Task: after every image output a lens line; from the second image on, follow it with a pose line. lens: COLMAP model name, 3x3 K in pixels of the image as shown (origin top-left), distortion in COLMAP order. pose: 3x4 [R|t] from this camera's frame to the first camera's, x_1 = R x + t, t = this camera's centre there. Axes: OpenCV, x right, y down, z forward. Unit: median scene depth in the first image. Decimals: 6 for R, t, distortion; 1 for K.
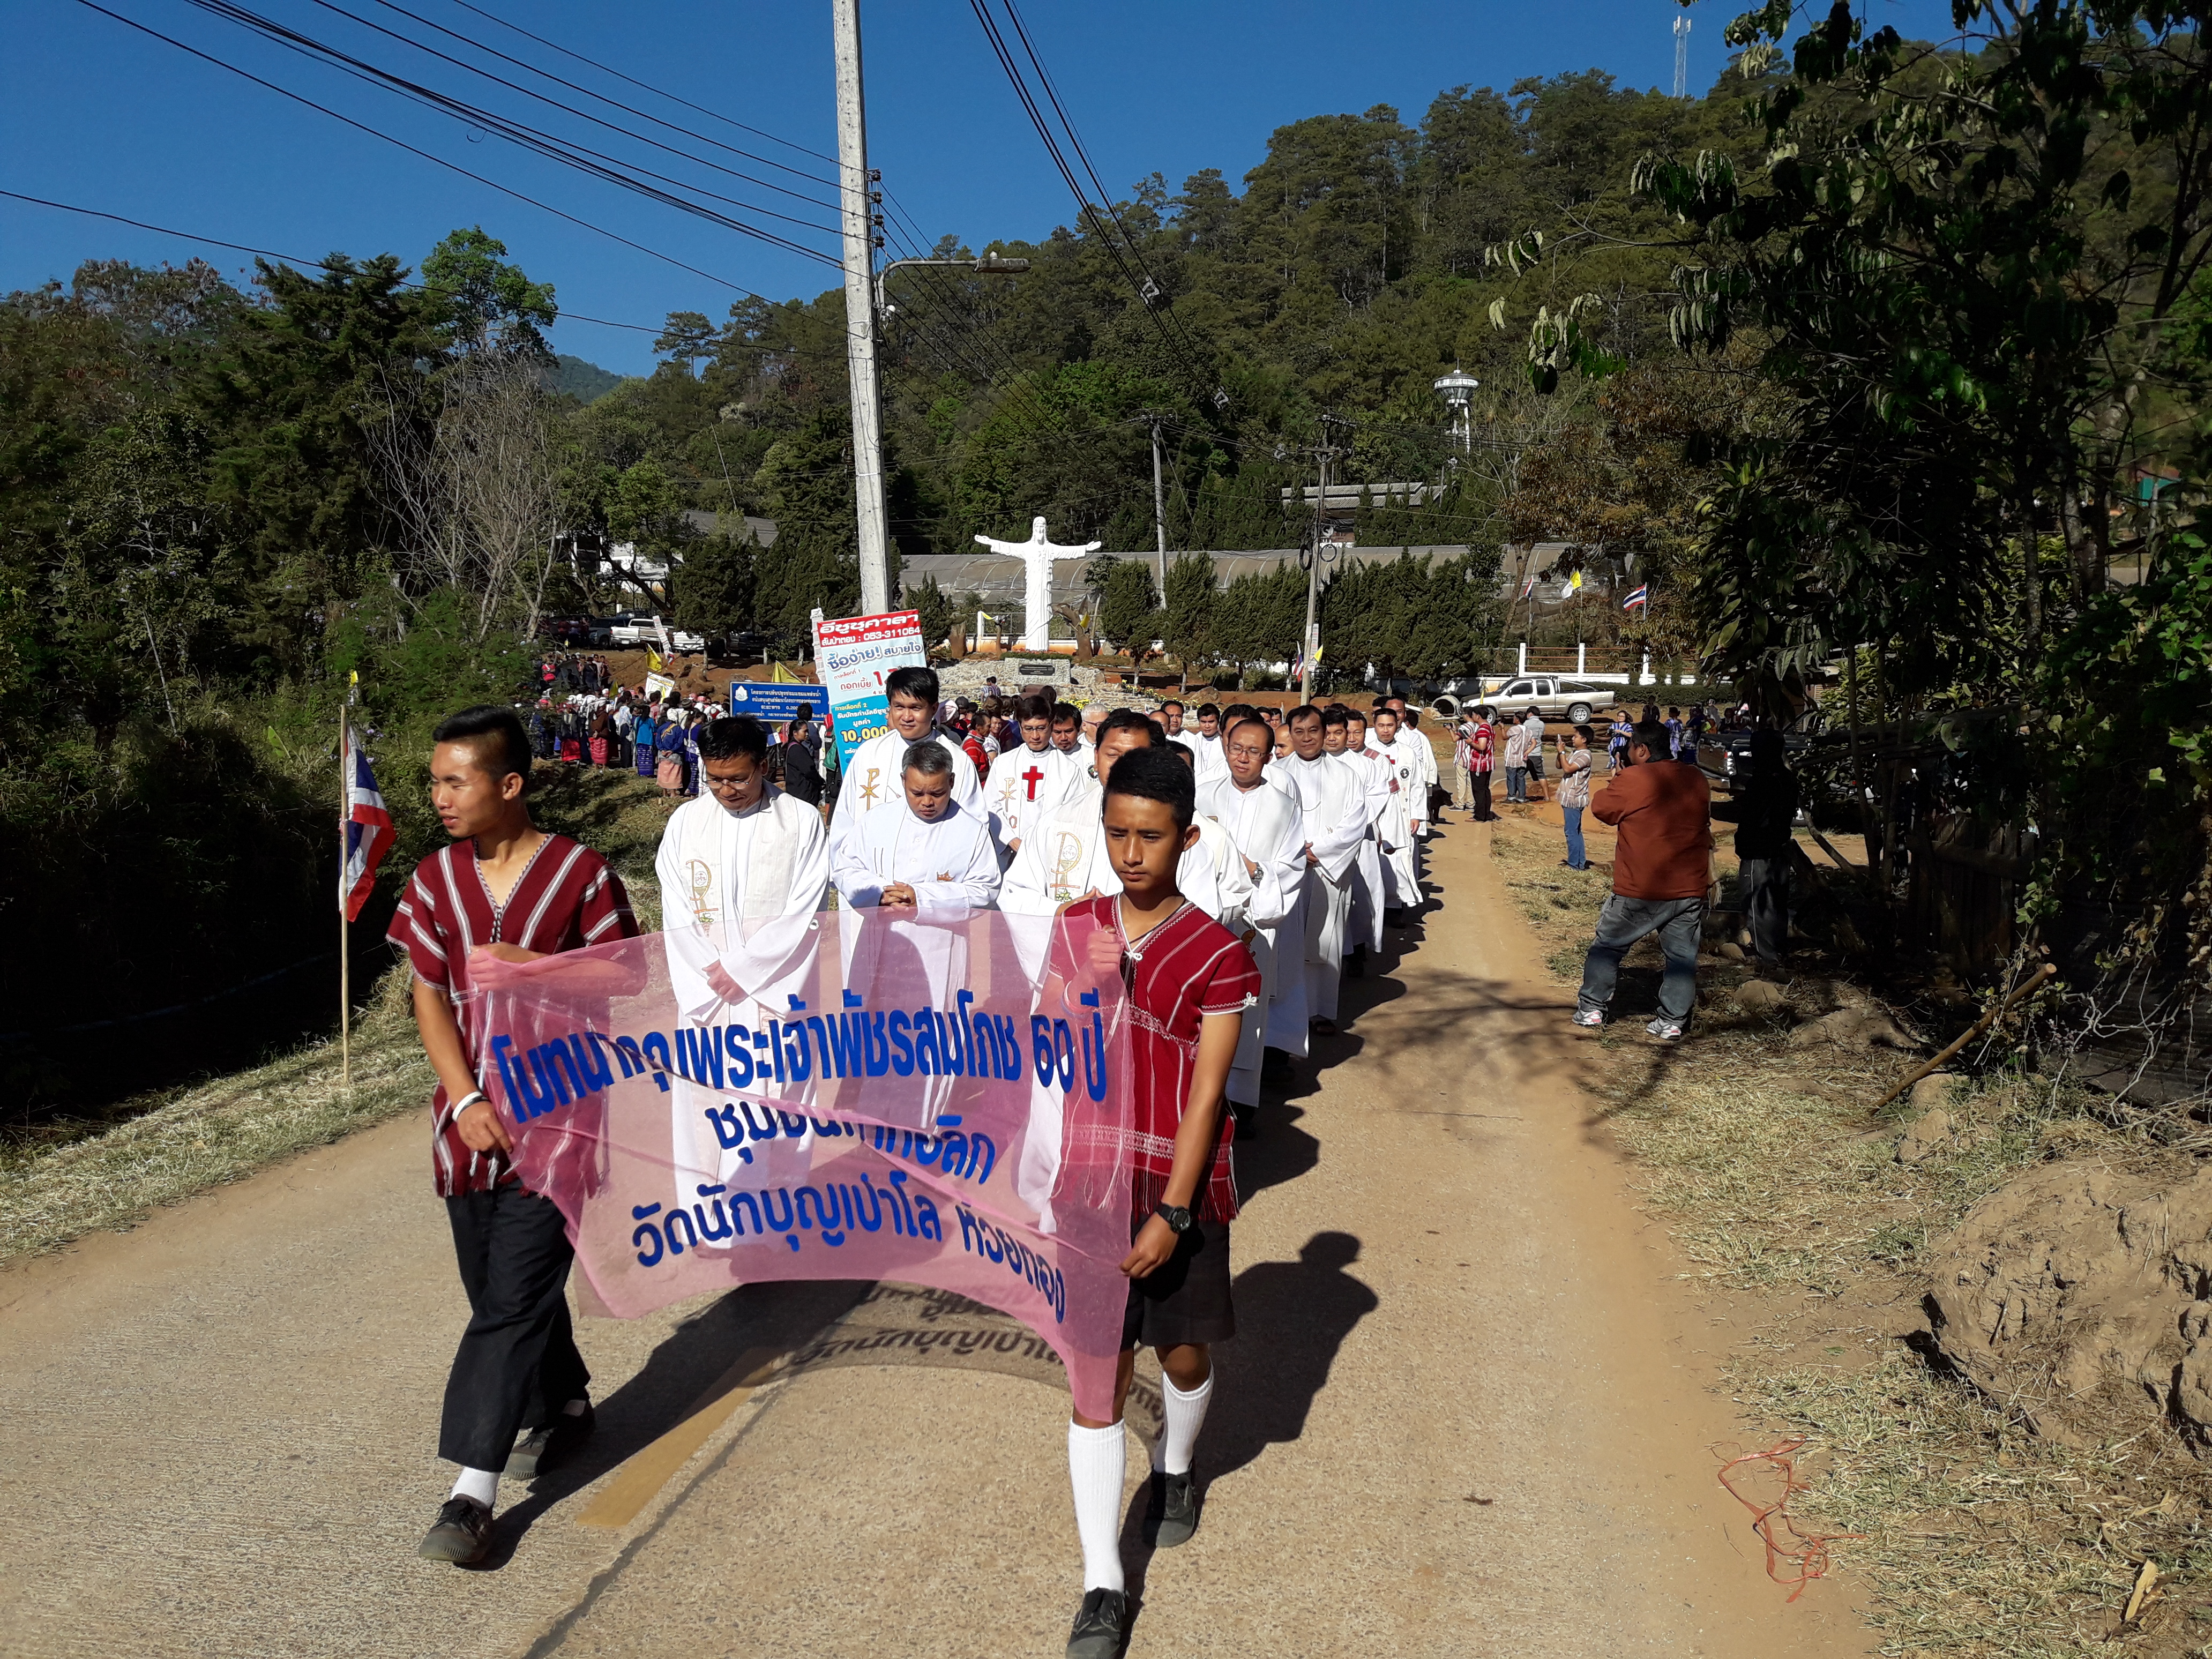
lens RADIAL K [[1824.7, 0, 1108.1], [0, 1824.7, 743.4], [0, 0, 1]] dist [0.116709, -0.133324]
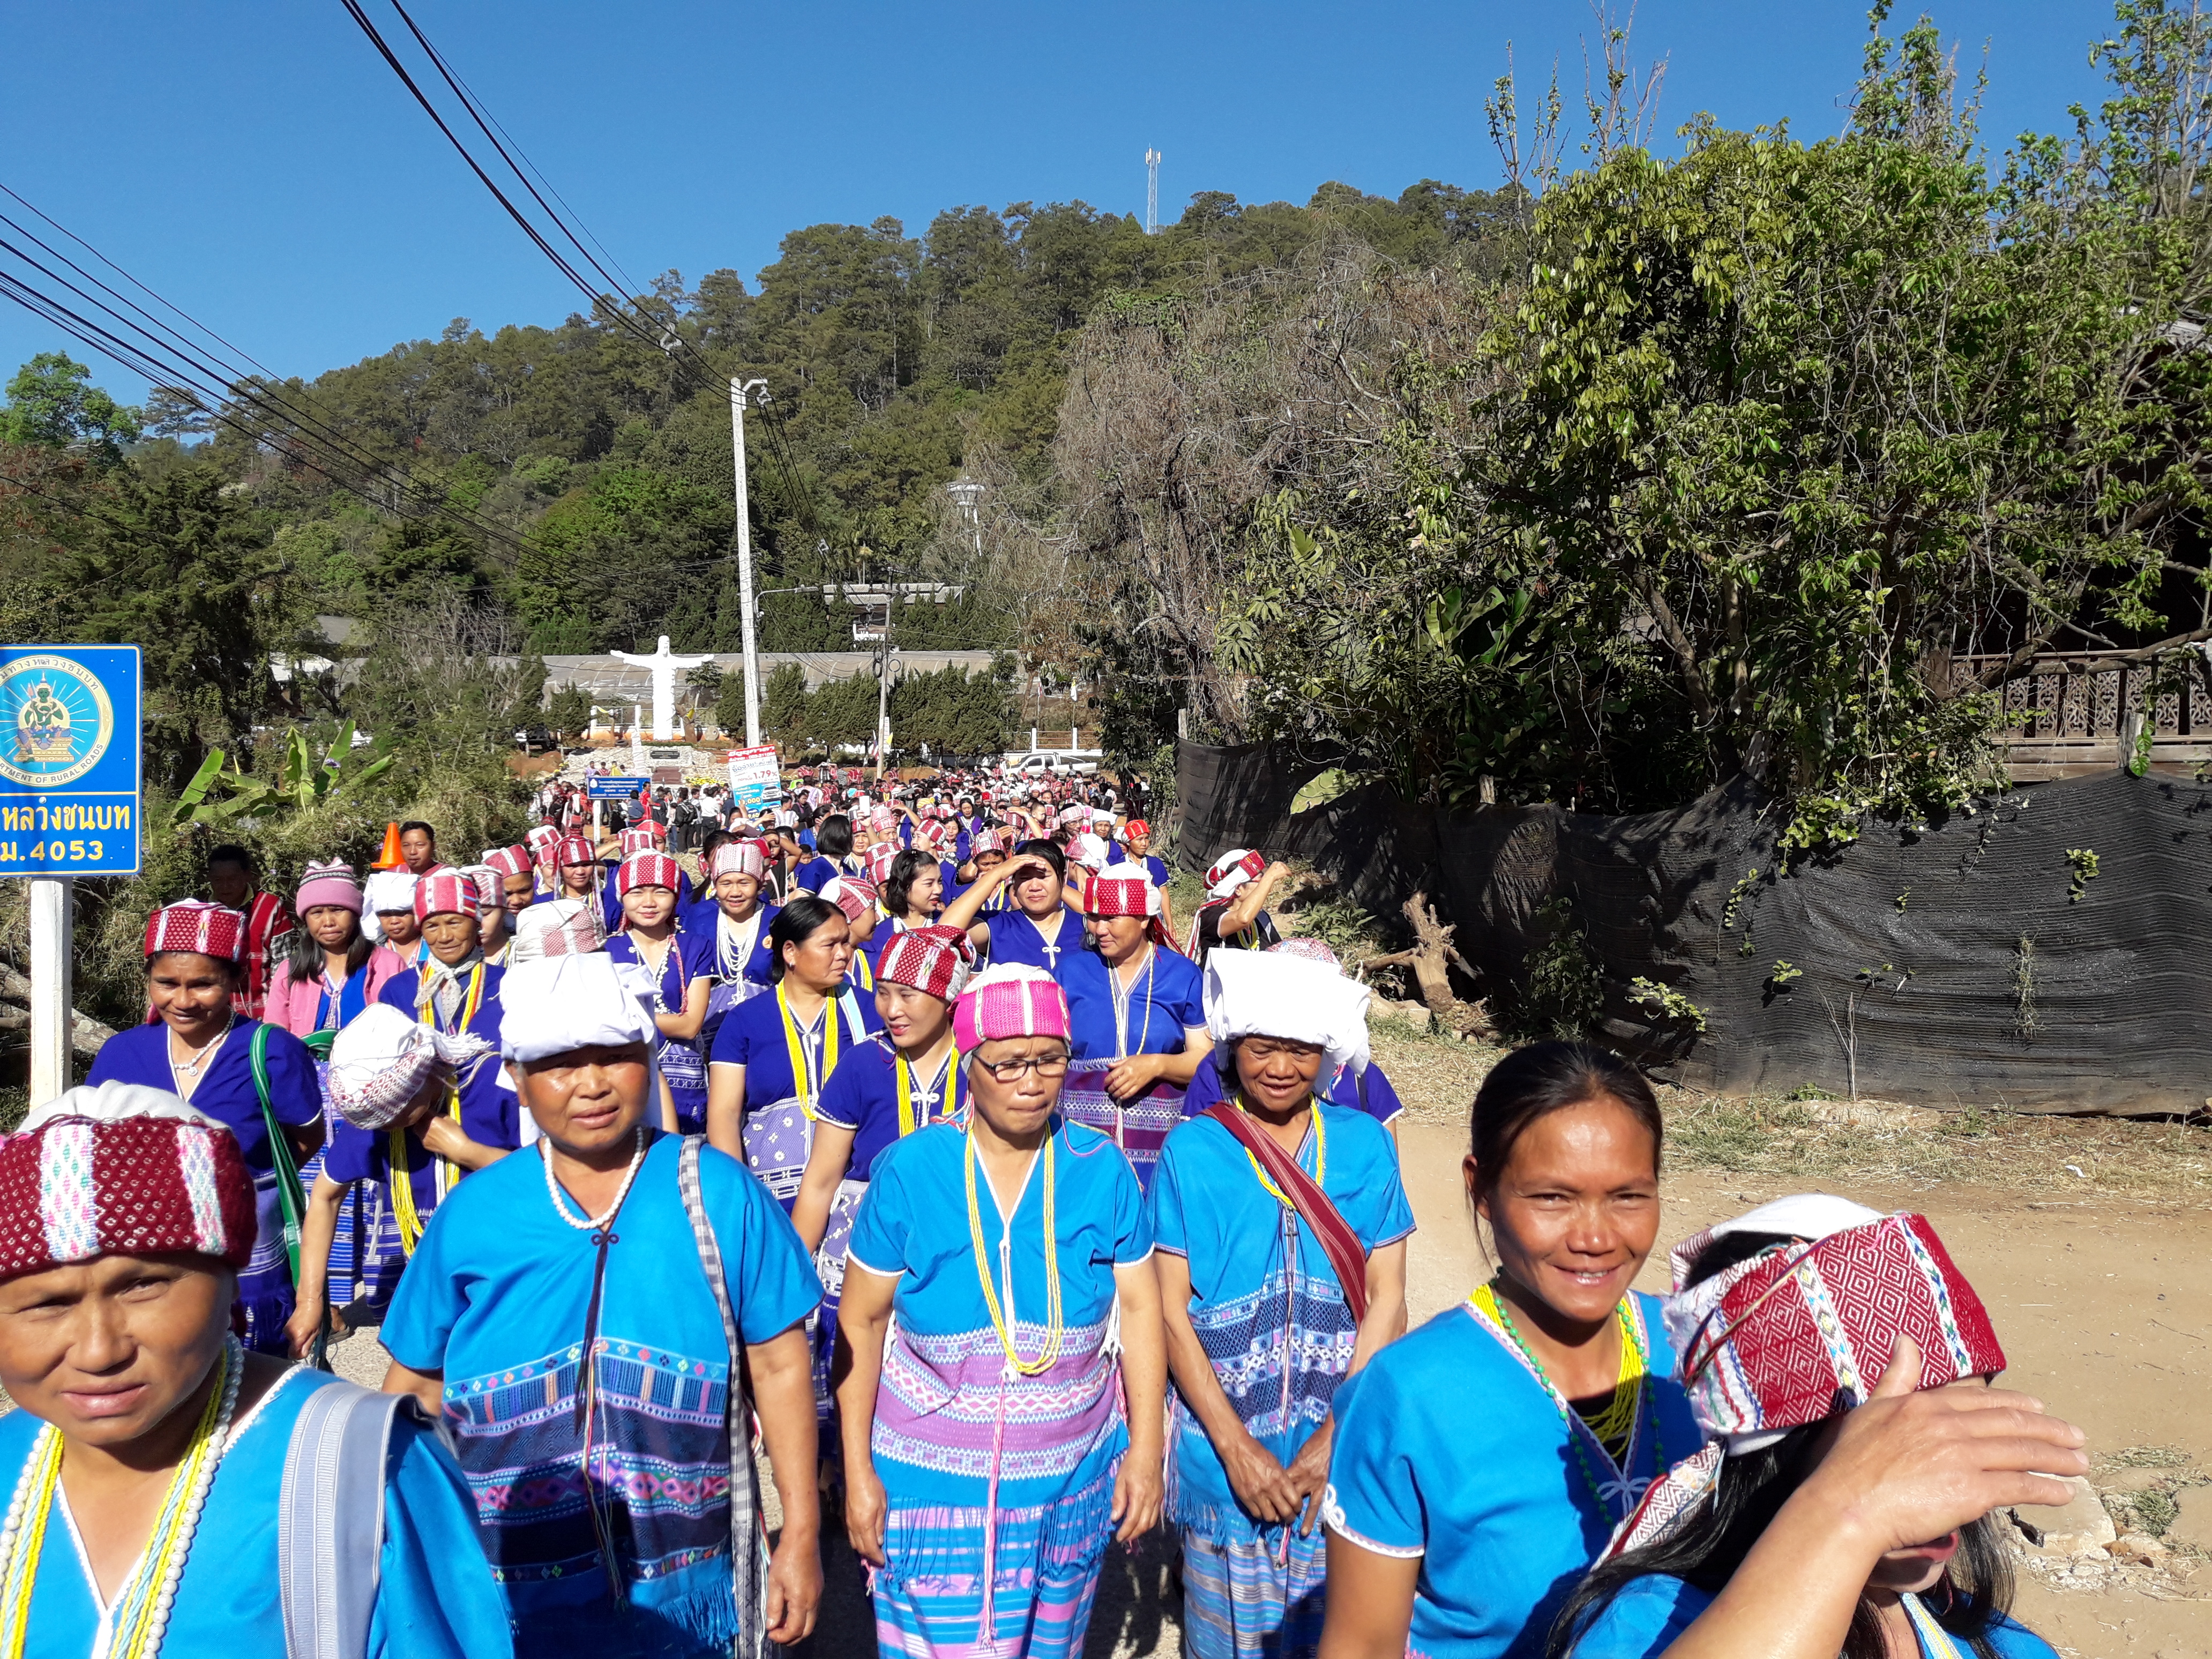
lens RADIAL K [[1824.7, 0, 1108.1], [0, 1824.7, 743.4], [0, 0, 1]] dist [0.116709, -0.133324]
pose [[0.965466, -0.020372, 0.259731, -0.062997], [0.030552, 0.998913, -0.035215, 0.005537], [-0.258732, 0.041934, 0.965039, -0.276504]]
